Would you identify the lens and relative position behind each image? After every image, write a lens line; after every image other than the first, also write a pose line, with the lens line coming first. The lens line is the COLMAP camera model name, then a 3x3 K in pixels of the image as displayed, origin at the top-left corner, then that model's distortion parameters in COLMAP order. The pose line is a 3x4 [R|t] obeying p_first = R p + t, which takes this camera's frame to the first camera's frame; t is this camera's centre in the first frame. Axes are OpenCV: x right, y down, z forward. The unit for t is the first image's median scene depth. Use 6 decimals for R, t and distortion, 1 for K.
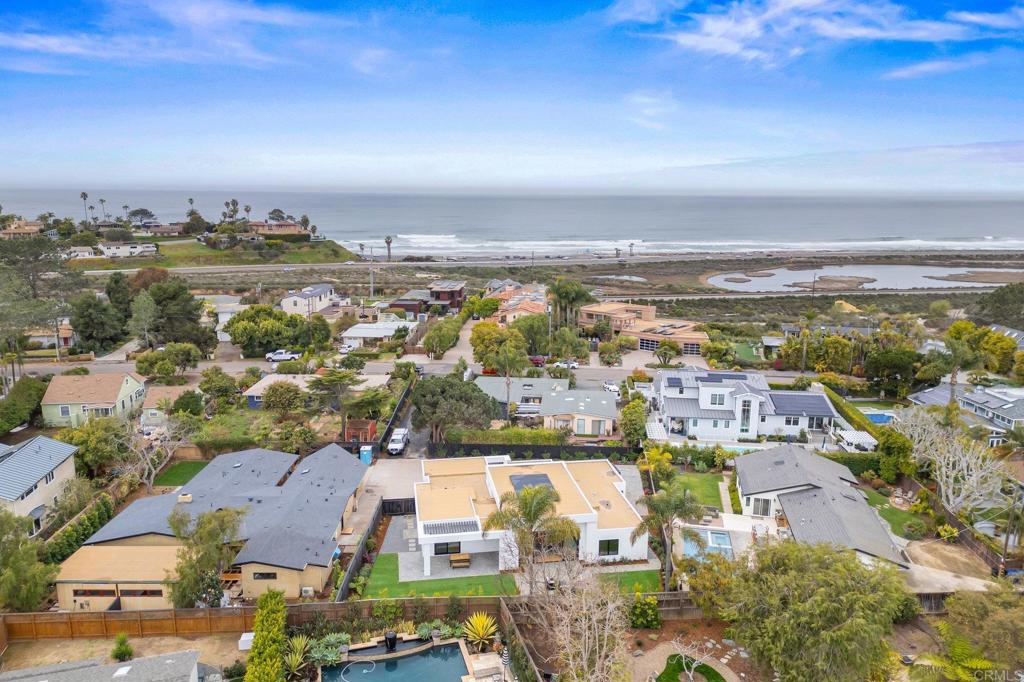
lens RADIAL K [[714.9, 0, 513.2], [0, 714.9, 347.3], [0, 0, 1]] dist [0.094224, -0.083608]
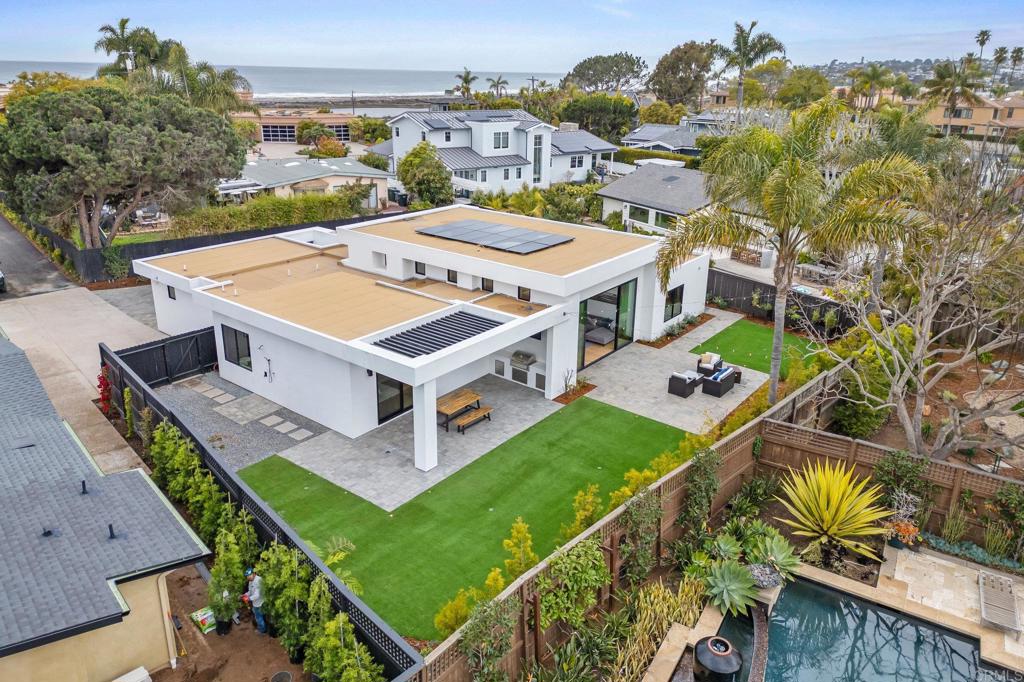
lens RADIAL K [[710.0, 0, 513.9], [0, 710.0, 312.4], [0, 0, 1]] dist [0.111283, -0.102074]
pose [[0.743613, -0.215524, 0.632921, -0.135311], [0.136870, 0.975644, 0.171423, 0.085092], [-0.654451, -0.040845, 0.755001, 0.324753]]
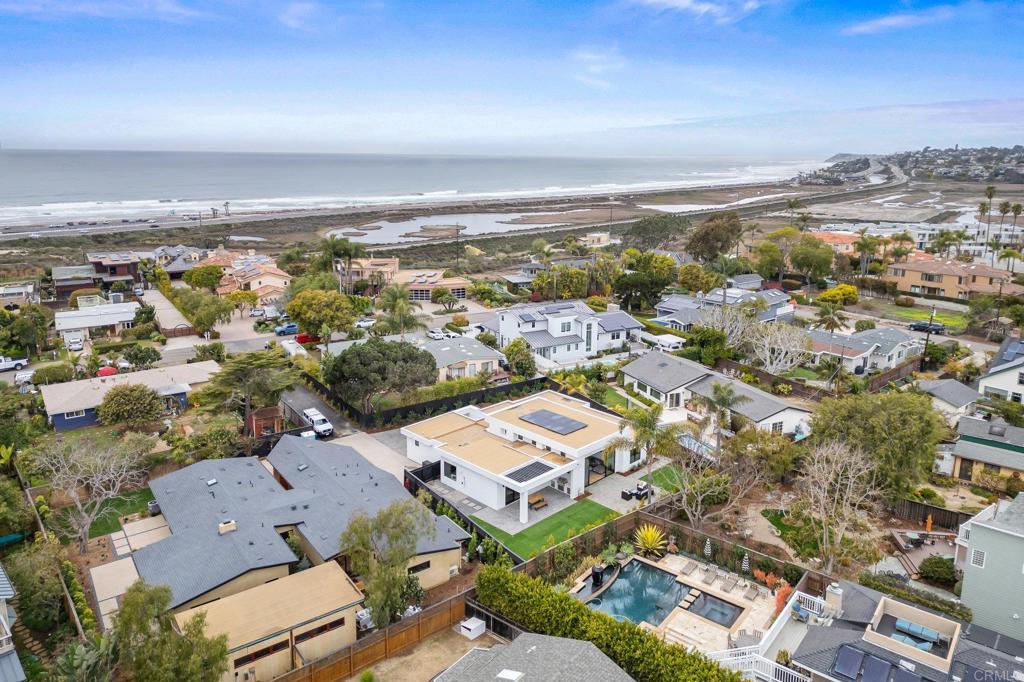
lens RADIAL K [[710.0, 0, 513.9], [0, 710.0, 312.4], [0, 0, 1]] dist [0.111283, -0.102074]
pose [[0.815271, -0.130620, 0.564155, -0.301752], [0.124497, 0.990983, 0.049532, -0.012425], [-0.565538, 0.029854, 0.824182, 0.079611]]
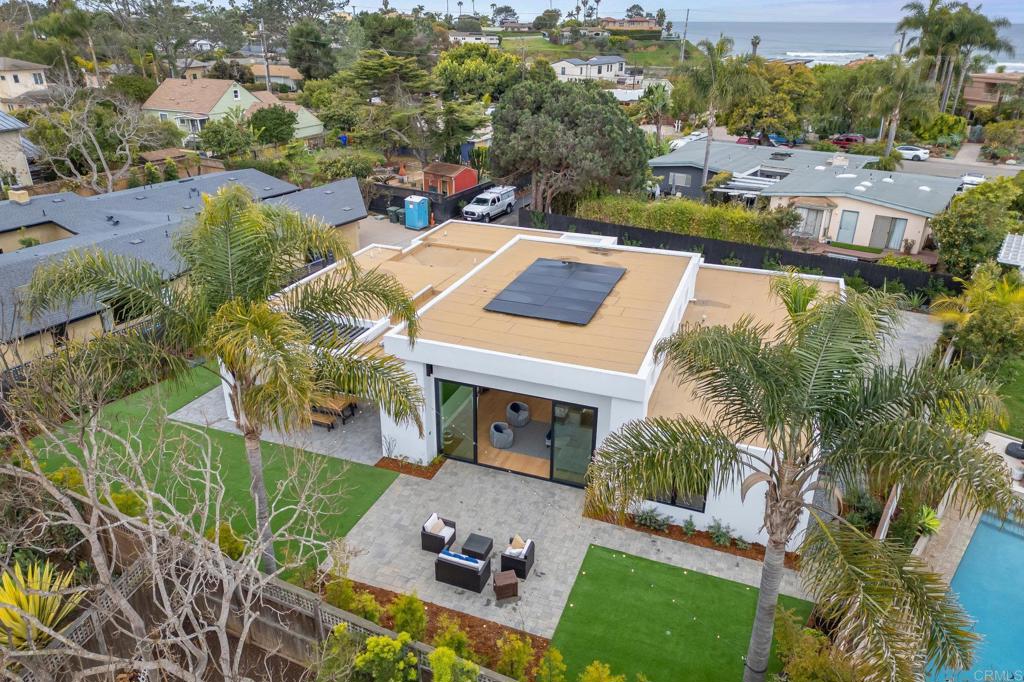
lens RADIAL K [[714.9, 0, 513.2], [0, 714.9, 347.3], [0, 0, 1]] dist [0.094224, -0.083608]
pose [[0.868233, 0.208896, -0.450037, 0.096488], [-0.111065, 0.965859, 0.234054, 0.070443], [0.483565, -0.153230, 0.861792, 0.328455]]
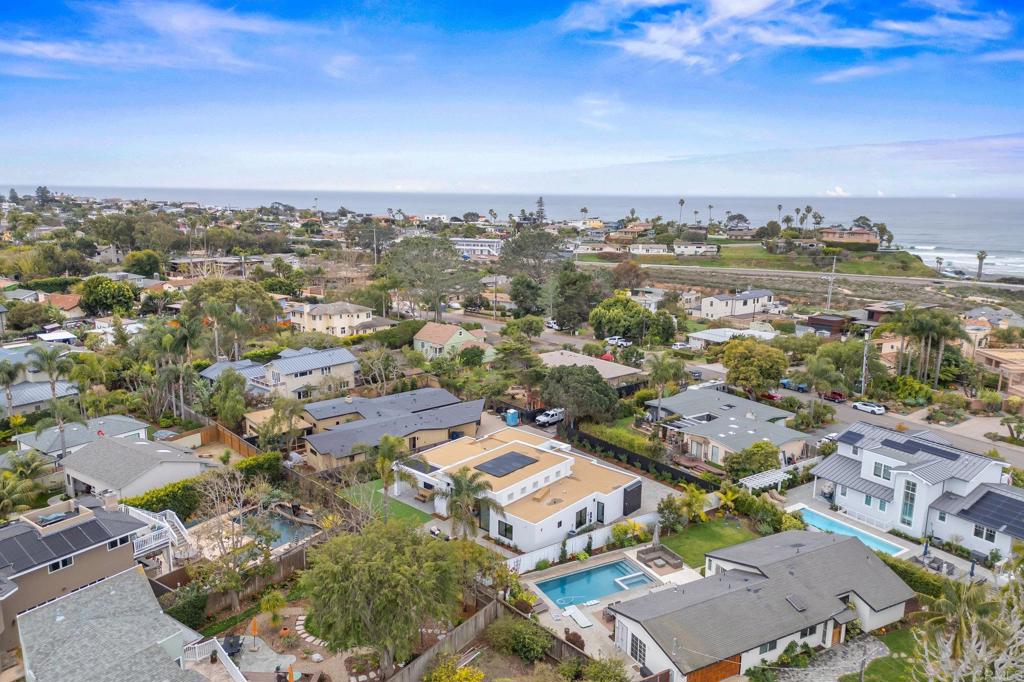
lens RADIAL K [[714.9, 0, 513.2], [0, 714.9, 347.3], [0, 0, 1]] dist [0.094224, -0.083608]
pose [[0.637769, 0.167200, -0.751860, 0.423556], [-0.174334, 0.982157, 0.070535, -0.030172], [0.750238, 0.086090, 0.655539, 0.138626]]
